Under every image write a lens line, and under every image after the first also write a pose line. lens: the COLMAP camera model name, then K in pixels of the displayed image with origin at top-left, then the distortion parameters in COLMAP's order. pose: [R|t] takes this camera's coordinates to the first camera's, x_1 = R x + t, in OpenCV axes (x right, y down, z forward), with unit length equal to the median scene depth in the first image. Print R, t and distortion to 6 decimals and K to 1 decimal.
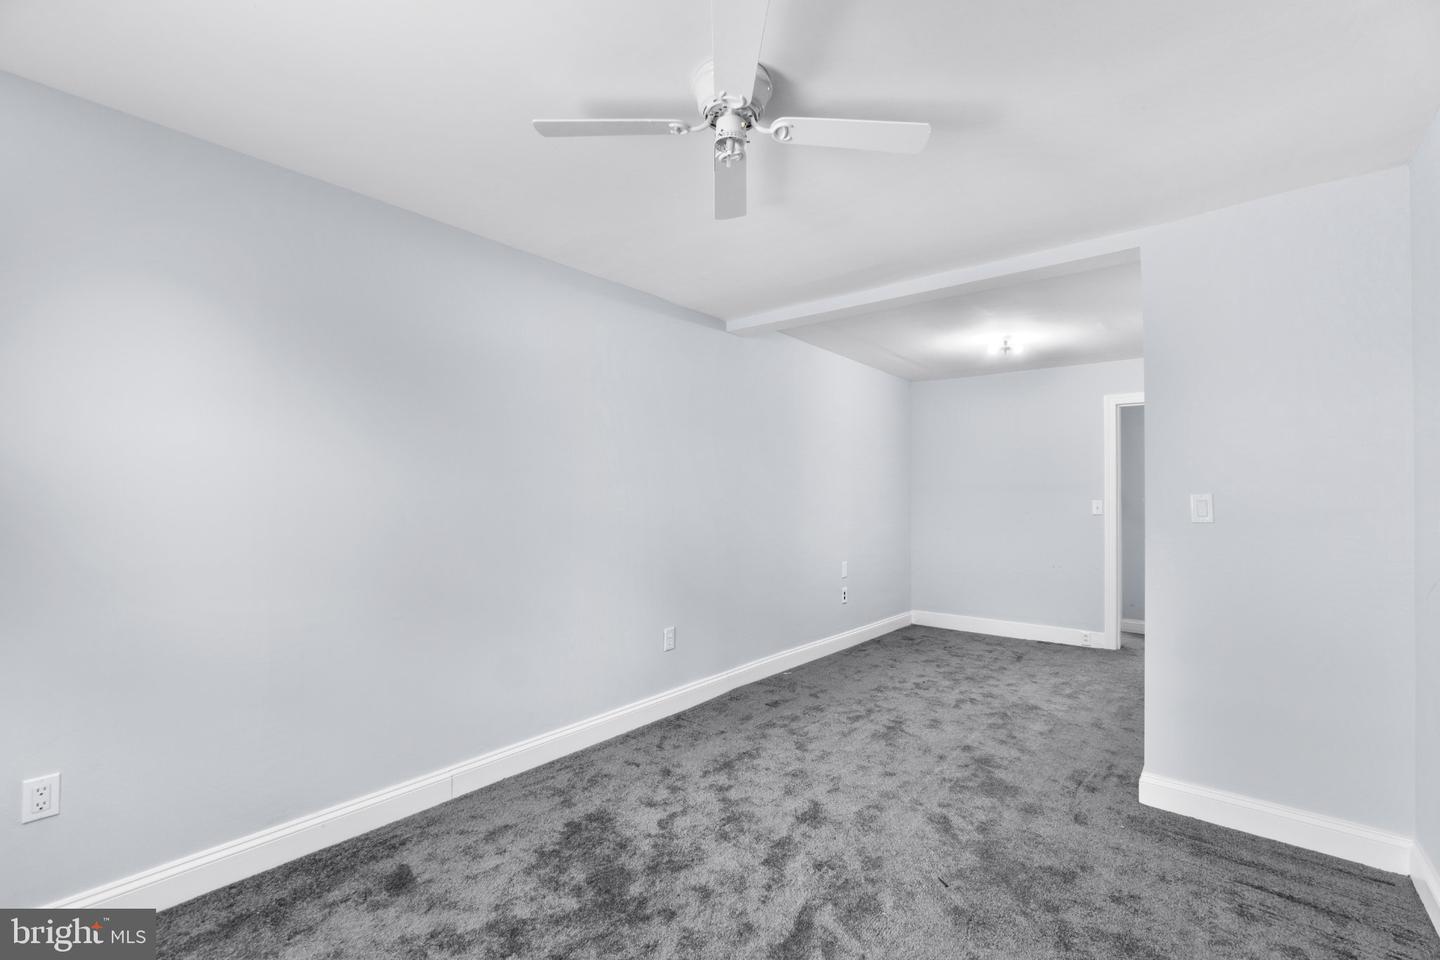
lens RADIAL K [[626.1, 0, 731.9], [0, 626.1, 486.5], [0, 0, 1]] dist [-0.005848, 0.002160]
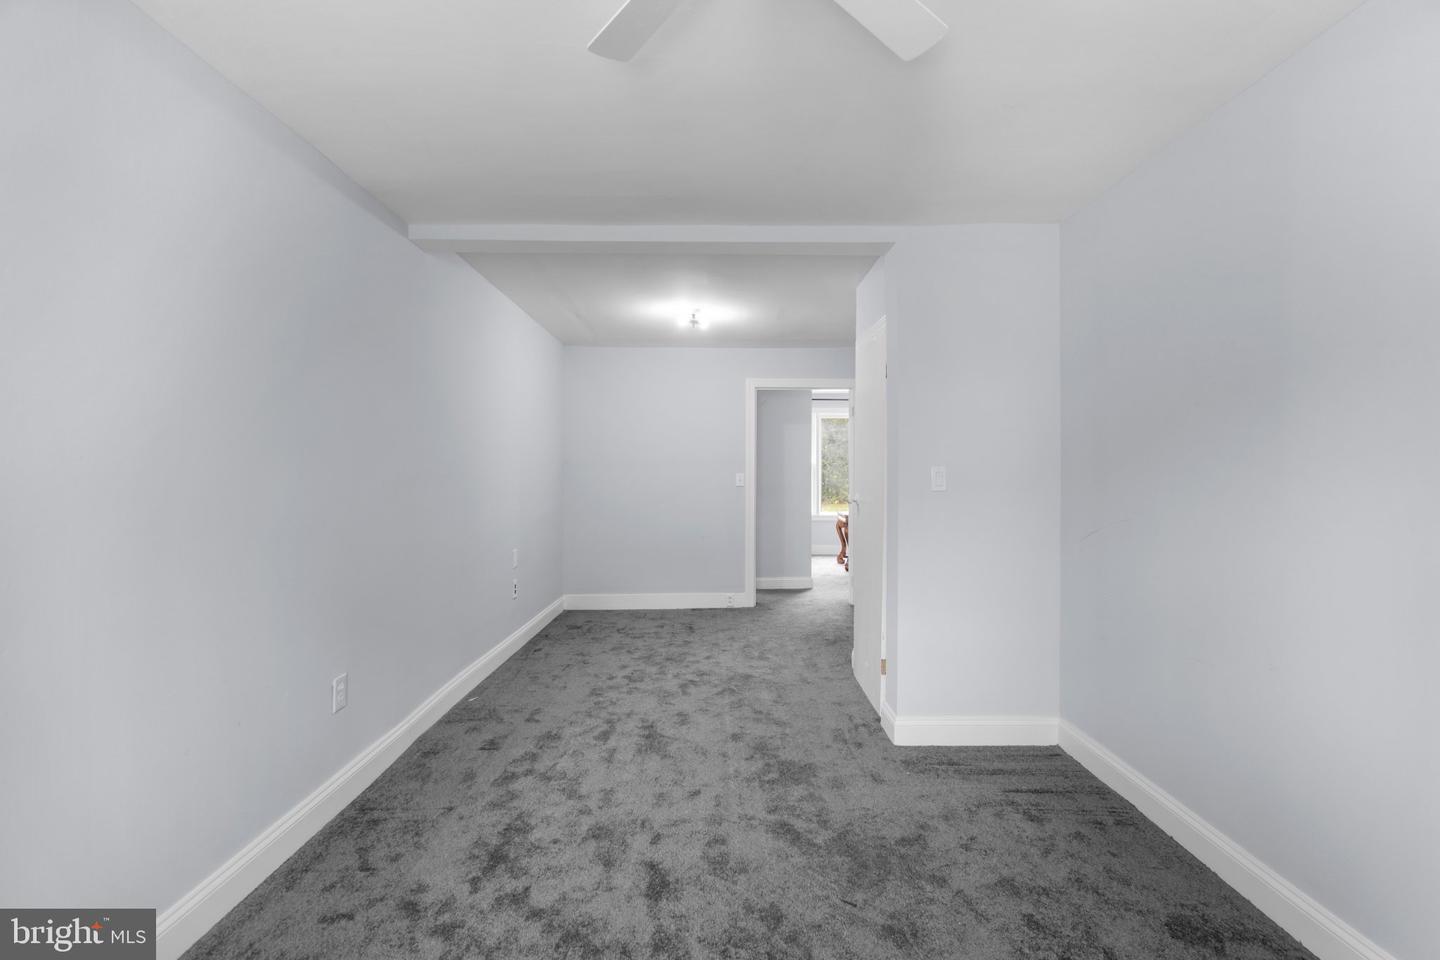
lens RADIAL K [[626.1, 0, 718.1], [0, 626.1, 475.9], [0, 0, 1]] dist [-0.005848, 0.002160]
pose [[0.766032, -0.011364, 0.642702, -0.225605], [-0.003432, 0.999757, 0.021768, 0.003256], [-0.642793, -0.018881, 0.765807, 0.272203]]
